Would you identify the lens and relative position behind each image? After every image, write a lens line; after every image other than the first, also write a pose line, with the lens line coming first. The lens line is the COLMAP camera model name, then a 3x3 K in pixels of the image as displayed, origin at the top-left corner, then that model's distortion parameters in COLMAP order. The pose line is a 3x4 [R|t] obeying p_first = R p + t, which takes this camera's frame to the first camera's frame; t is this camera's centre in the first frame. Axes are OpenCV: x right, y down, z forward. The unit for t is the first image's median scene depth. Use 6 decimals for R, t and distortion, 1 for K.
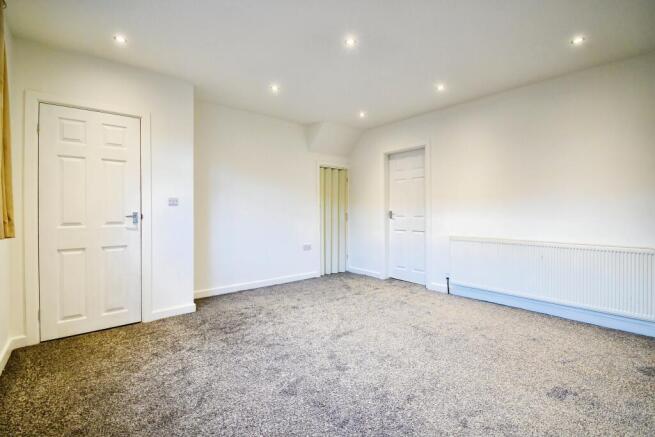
lens RADIAL K [[296.4, 0, 332.1], [0, 296.4, 219.5], [0, 0, 1]] dist [0.000544, -0.000440]
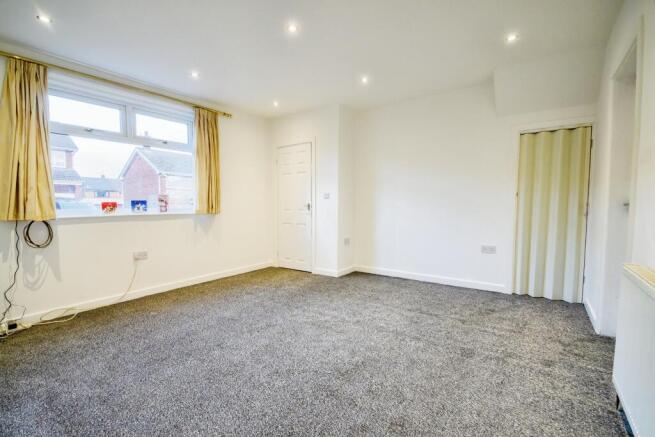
lens RADIAL K [[296.4, 0, 332.1], [0, 296.4, 219.5], [0, 0, 1]] dist [0.000544, -0.000440]
pose [[0.238386, 0.050481, -0.969858, 0.856418], [-0.017656, 0.998708, 0.047643, -0.013450], [0.971010, 0.005767, 0.238969, 0.693330]]
